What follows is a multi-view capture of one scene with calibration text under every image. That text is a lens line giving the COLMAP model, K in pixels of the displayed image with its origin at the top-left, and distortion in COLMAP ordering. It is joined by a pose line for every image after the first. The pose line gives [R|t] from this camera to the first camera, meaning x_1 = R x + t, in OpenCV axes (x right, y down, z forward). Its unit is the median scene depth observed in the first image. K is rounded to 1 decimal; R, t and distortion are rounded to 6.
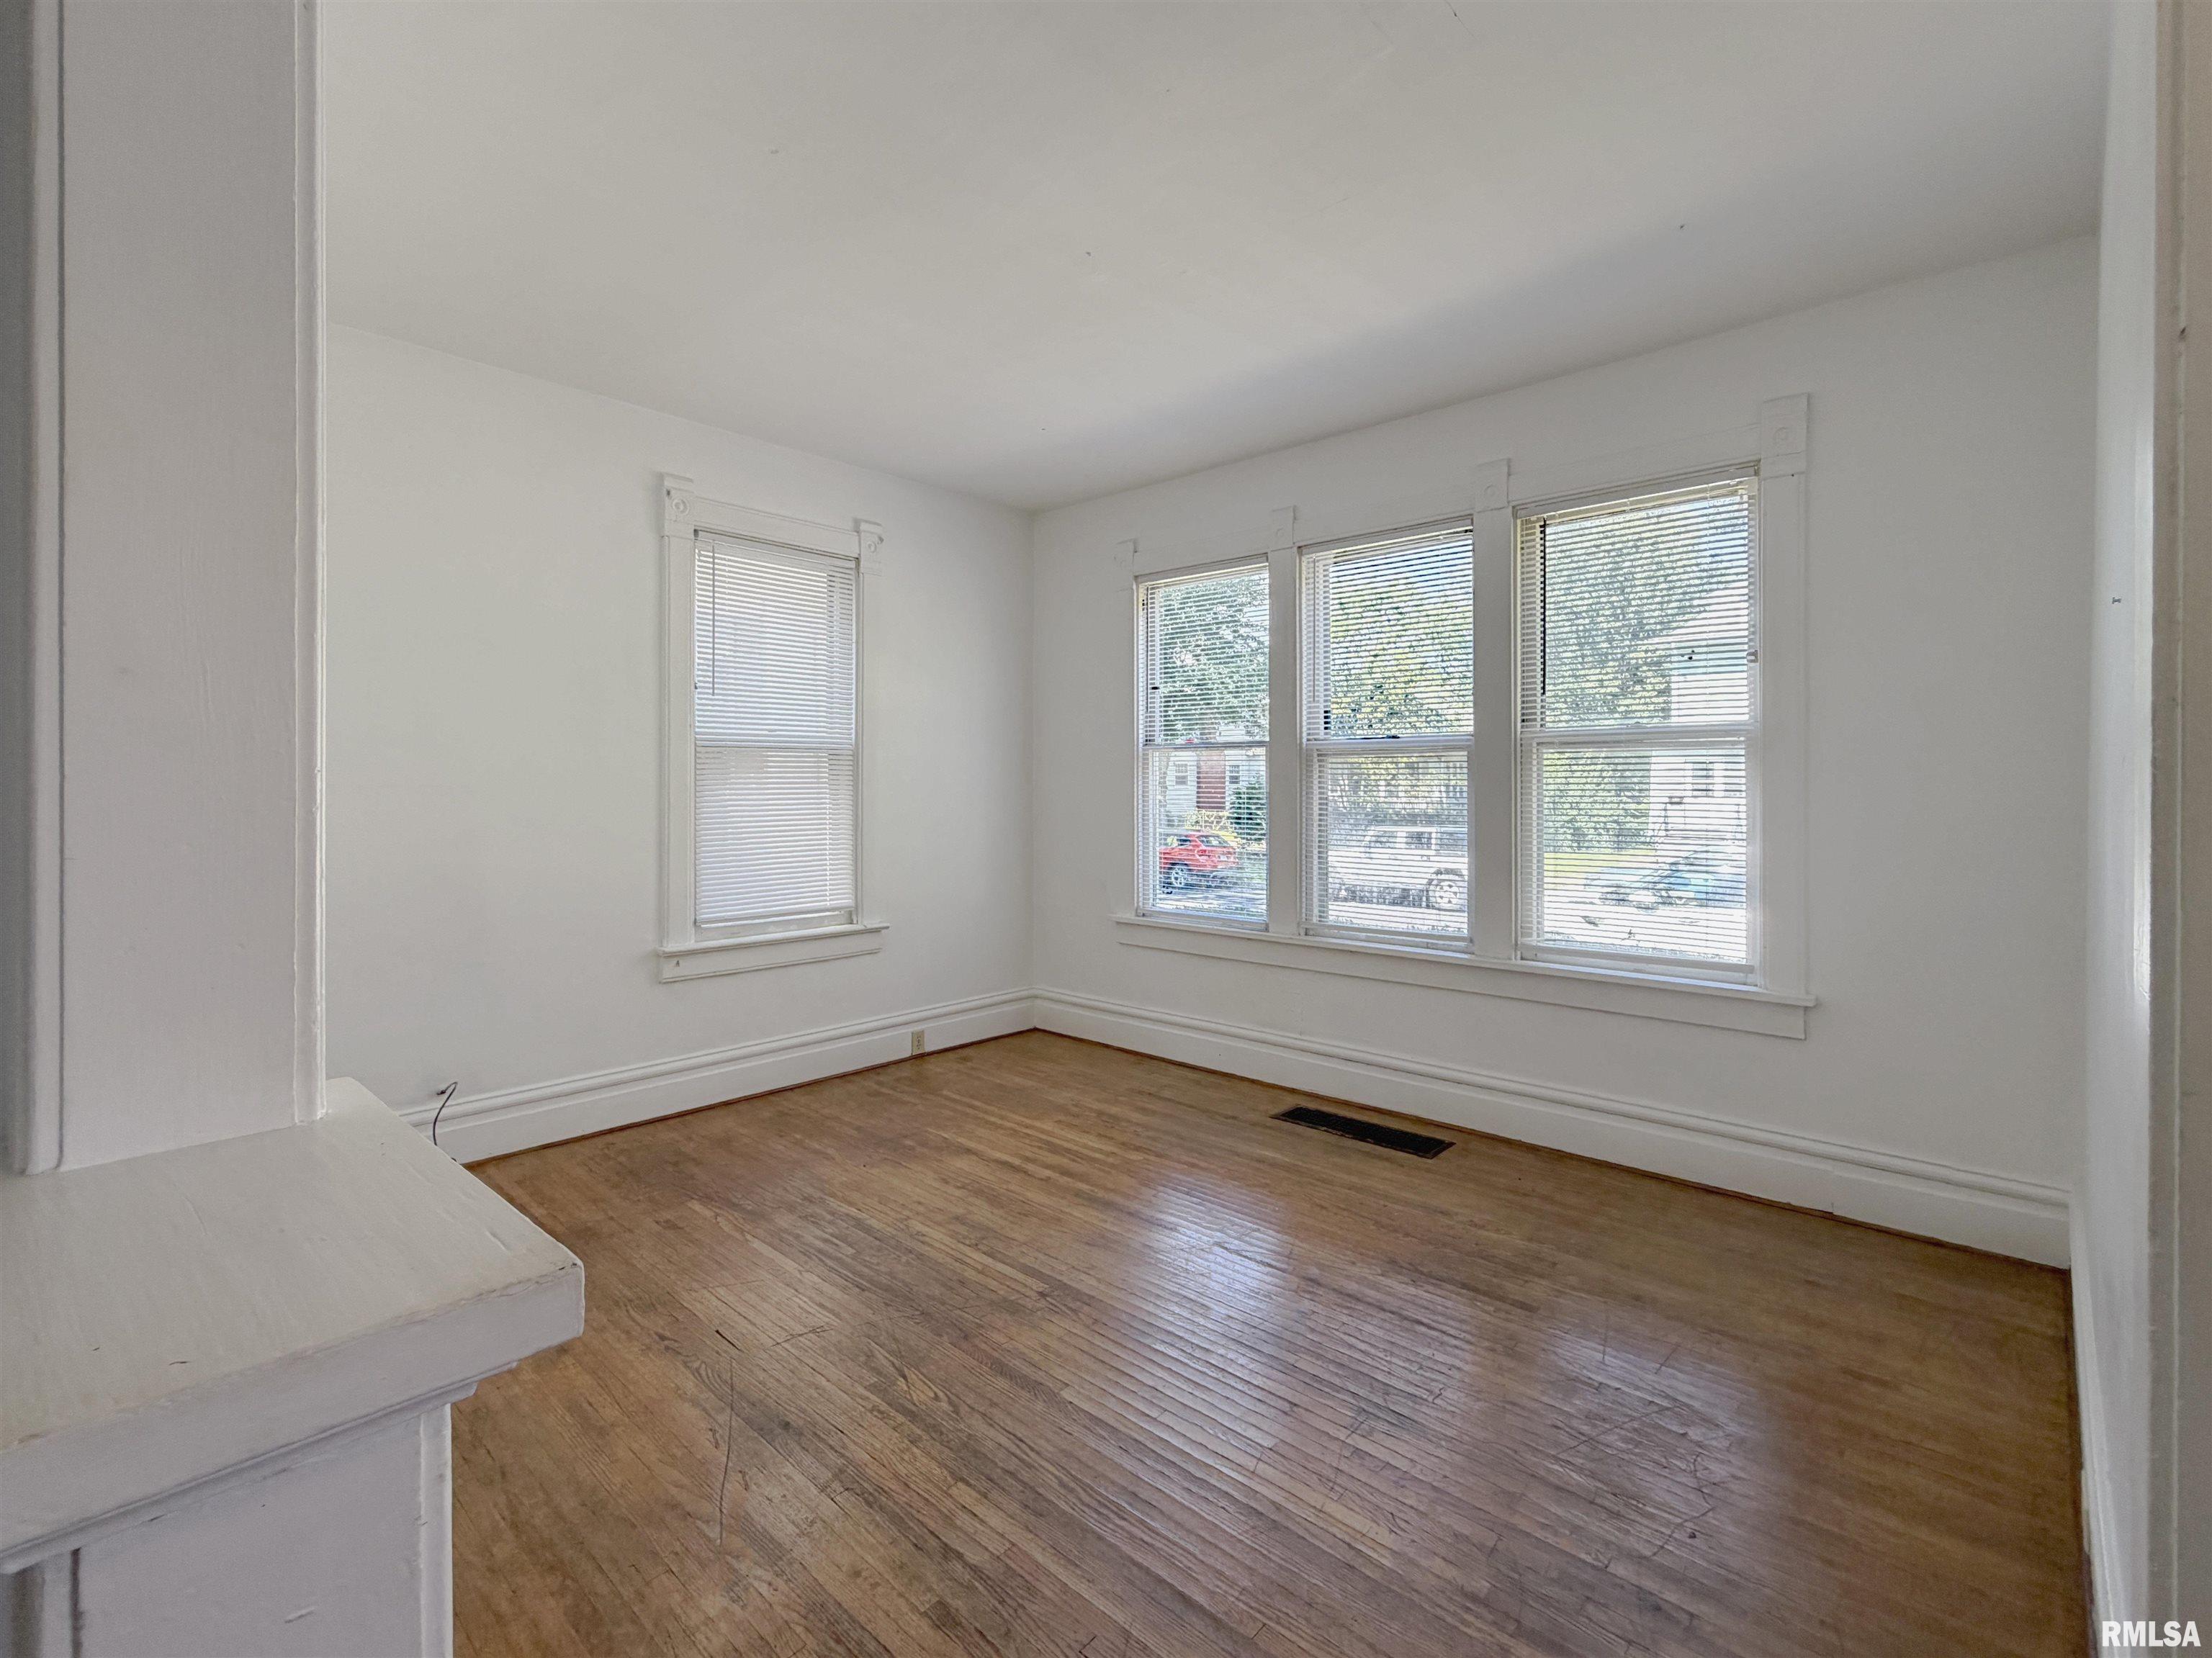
lens RADIAL K [[1032.4, 0, 1107.5], [0, 1032.4, 800.8], [0, 0, 1]] dist [0.000516, 0.000086]
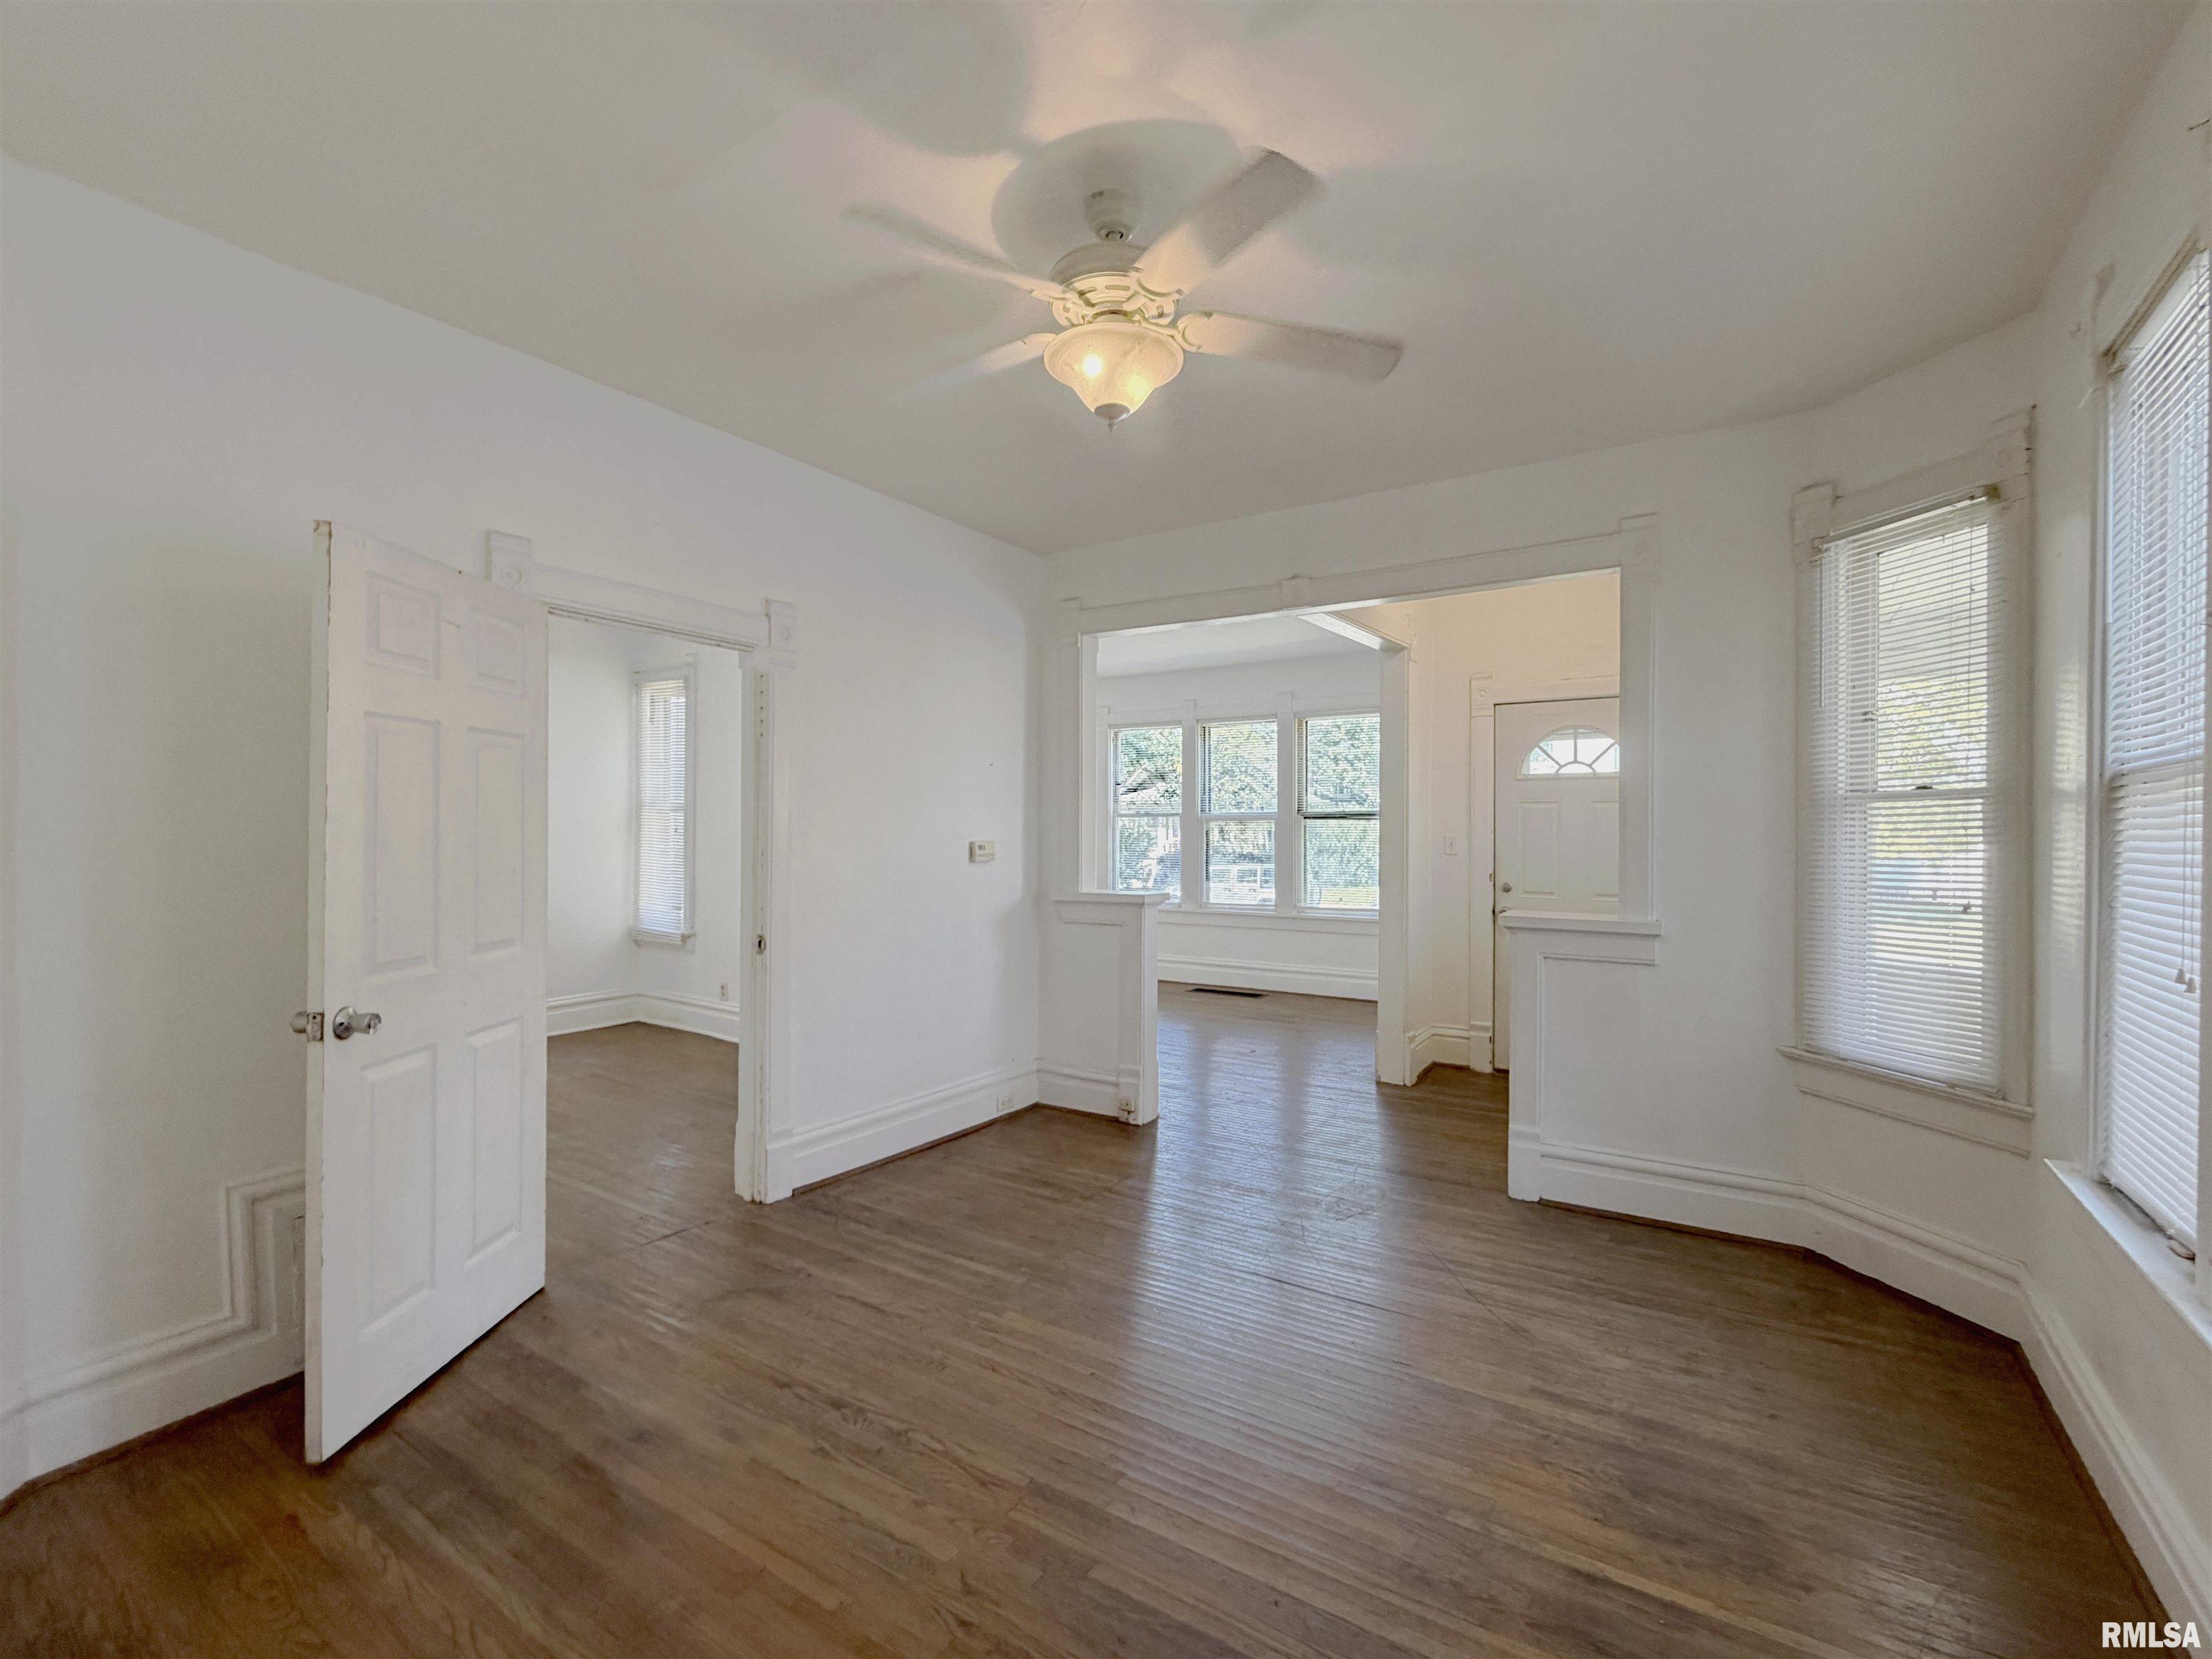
lens RADIAL K [[1028.3, 0, 1106.0], [0, 1028.3, 829.5], [0, 0, 1]] dist [0.001183, -0.000130]
pose [[0.986099, 0.010381, 0.165836, -0.369442], [-0.007310, 0.999791, -0.019118, 0.014898], [-0.166000, 0.017640, 0.985968, -1.098569]]
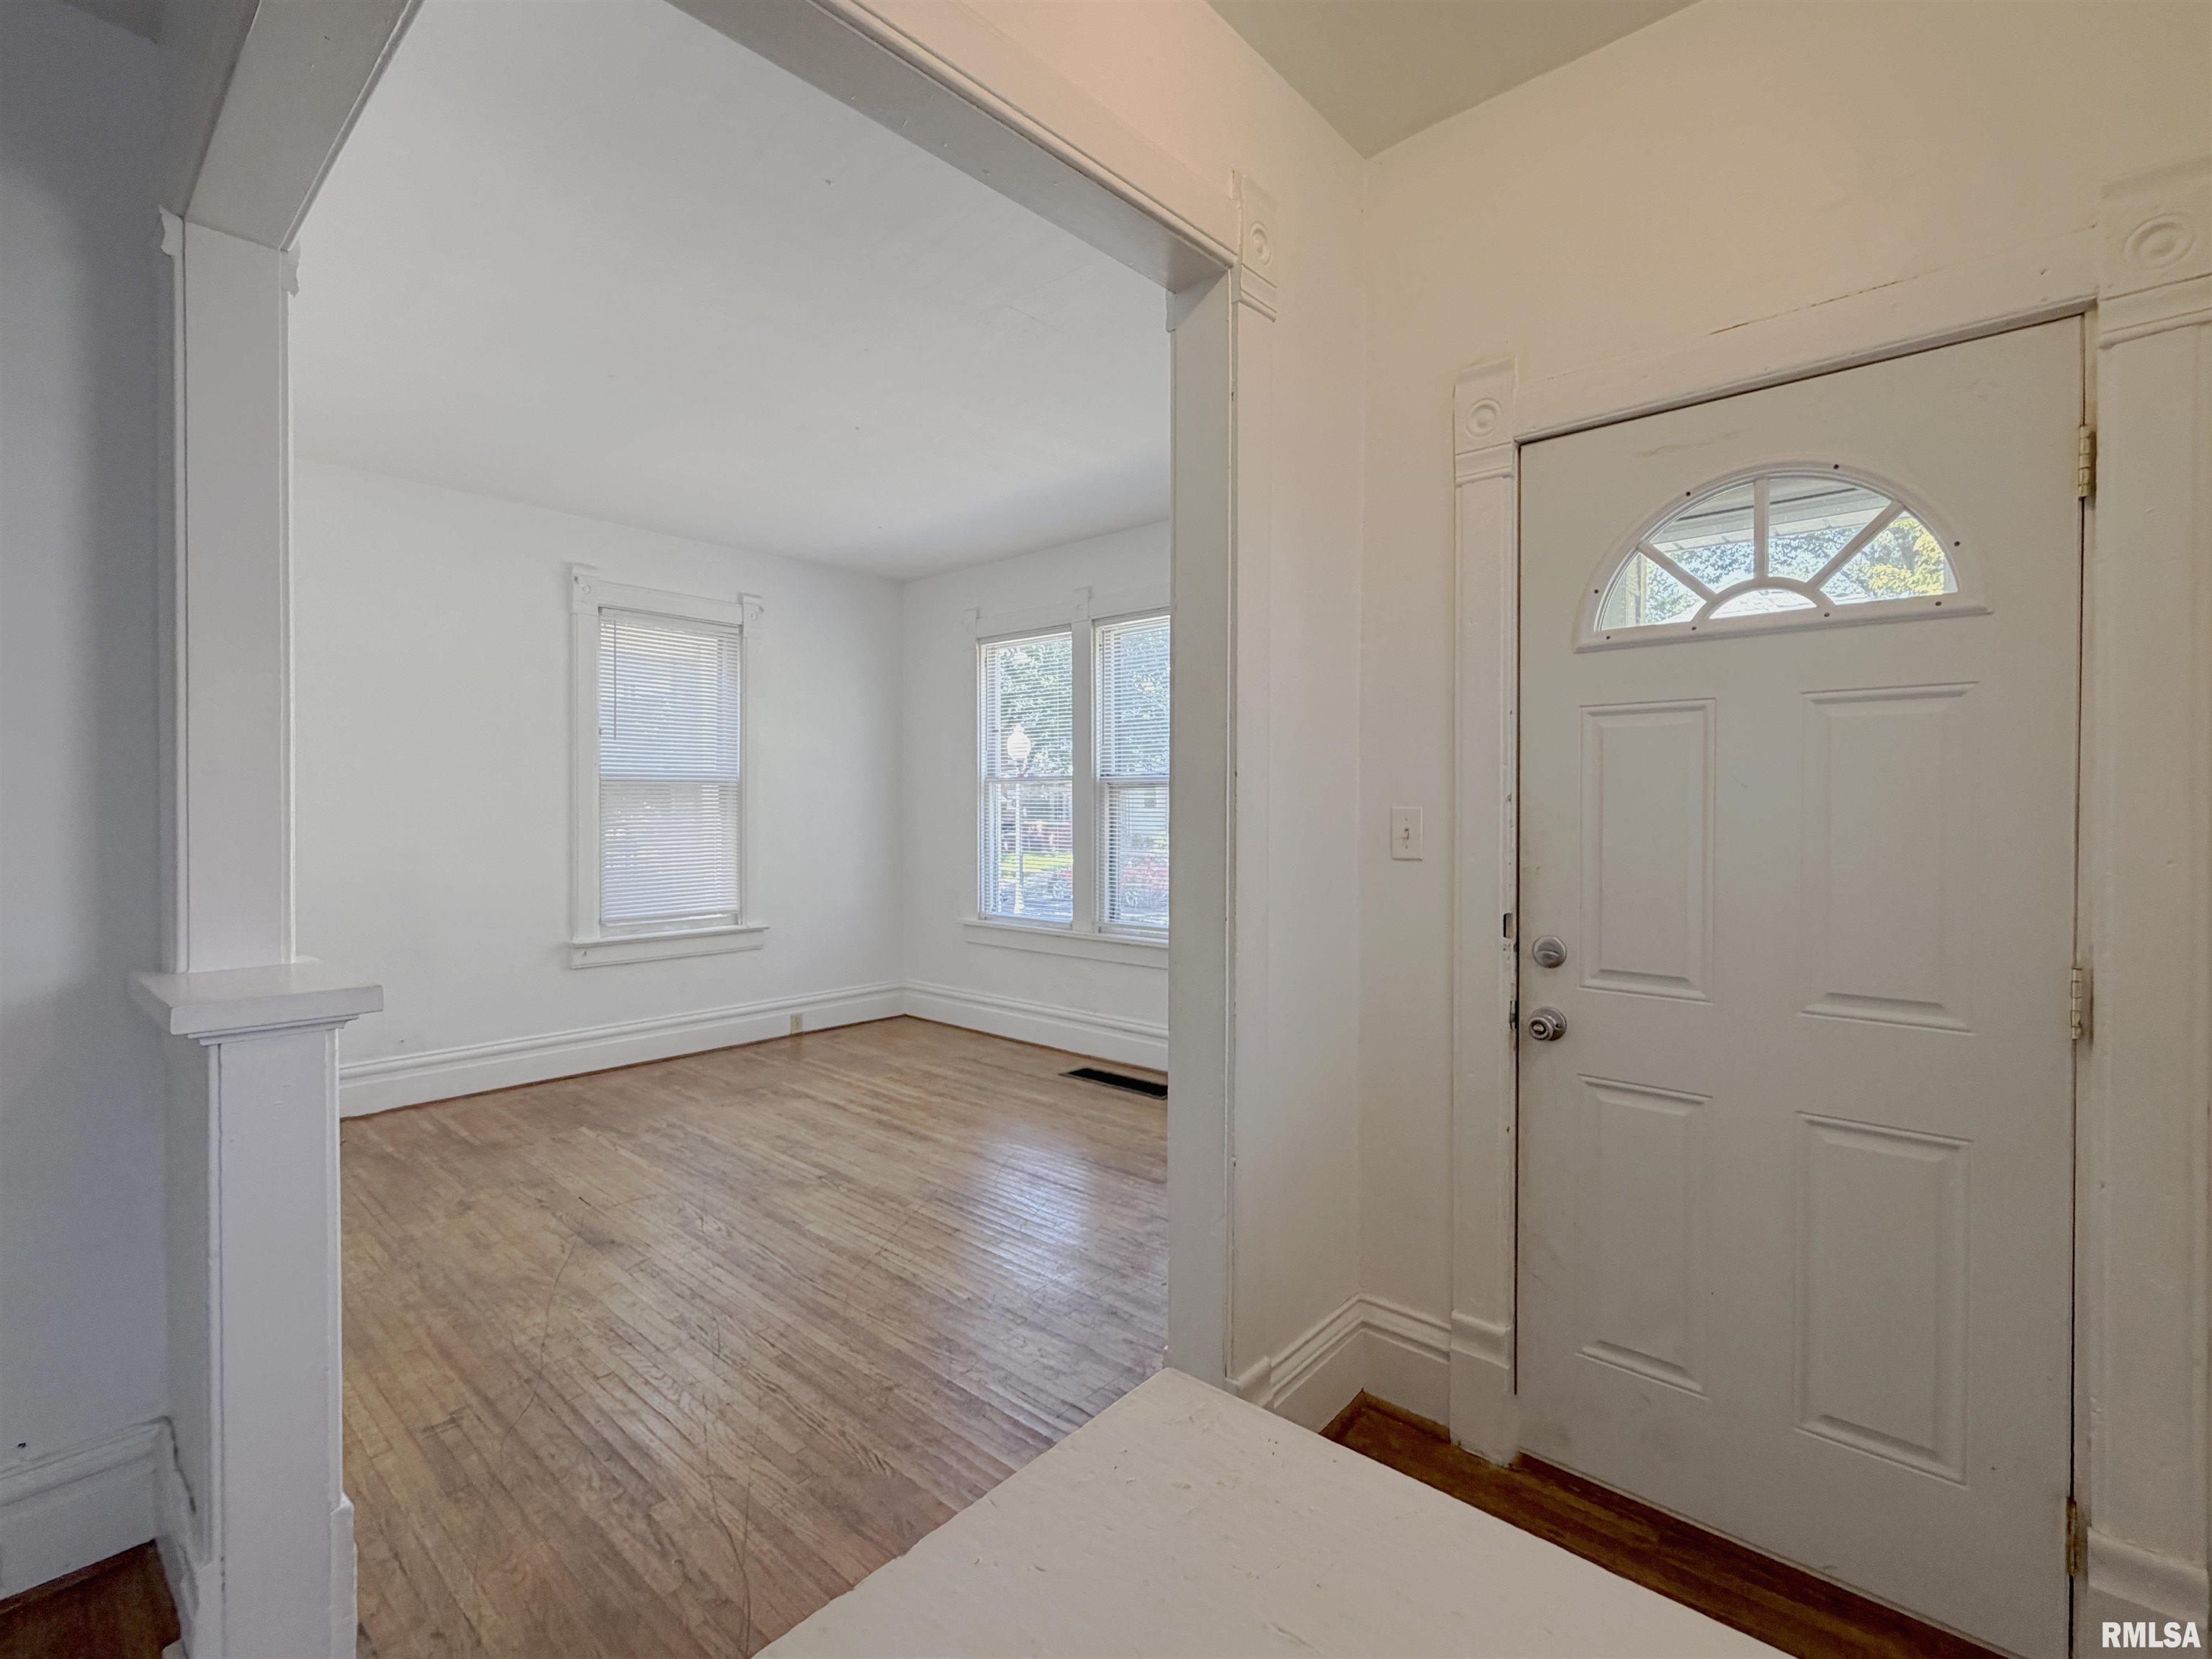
lens RADIAL K [[1028.3, 0, 1106.0], [0, 1028.3, 829.5], [0, 0, 1]] dist [0.001183, -0.000130]
pose [[0.999913, 0.000035, 0.013164, 0.205206], [-0.000116, 0.999981, 0.006172, -0.001223], [-0.013163, -0.006173, 0.999894, -0.264711]]
